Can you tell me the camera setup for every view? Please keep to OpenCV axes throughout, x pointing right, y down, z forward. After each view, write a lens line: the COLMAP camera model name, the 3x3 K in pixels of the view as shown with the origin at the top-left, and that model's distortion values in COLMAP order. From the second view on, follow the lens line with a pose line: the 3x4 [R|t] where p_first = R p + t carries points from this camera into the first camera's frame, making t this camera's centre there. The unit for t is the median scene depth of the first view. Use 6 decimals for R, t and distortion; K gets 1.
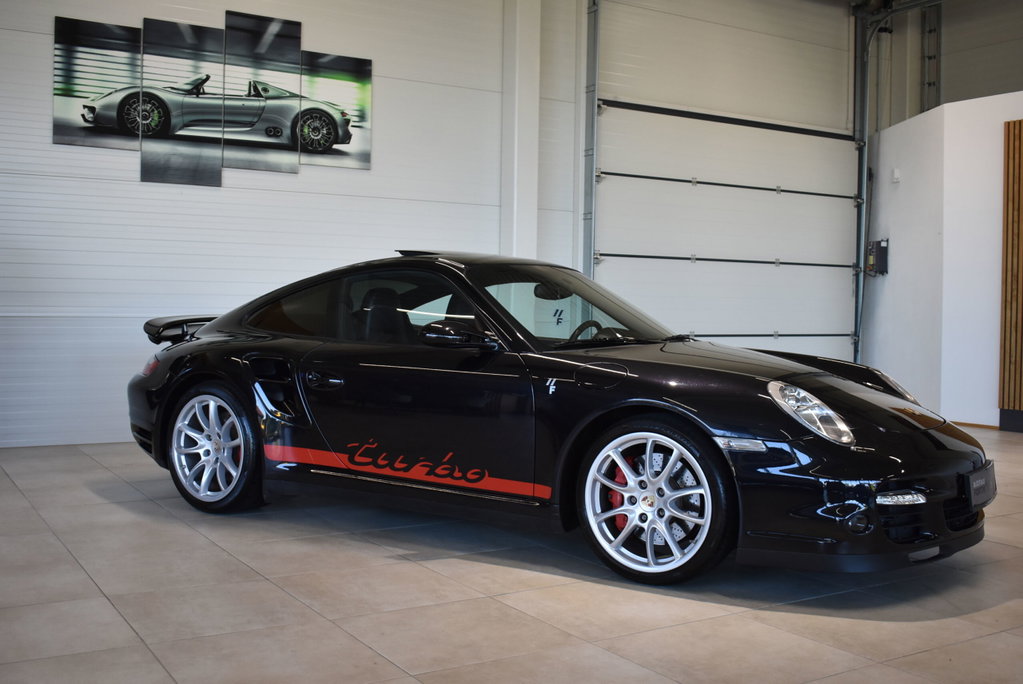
lens RADIAL K [[1077.3, 0, 511.5], [0, 1077.3, 342.0], [0, 0, 1]] dist [0.004078, 0.003119]
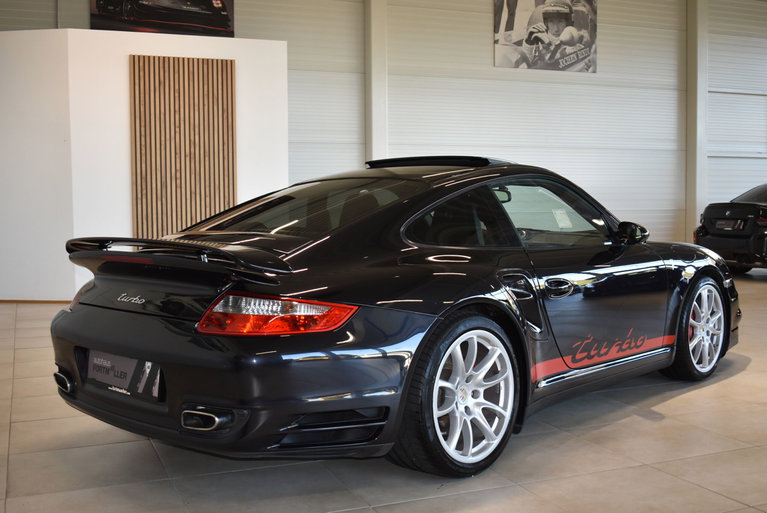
lens RADIAL K [[911.5, 0, 383.5], [0, 911.5, 256.5], [0, 0, 1]] dist [-0.017021, -0.013336]
pose [[0.152774, -0.077668, 0.985205, -0.580759], [0.045859, 0.996390, 0.071438, -0.034431], [-0.987197, 0.034267, 0.155784, 0.580707]]
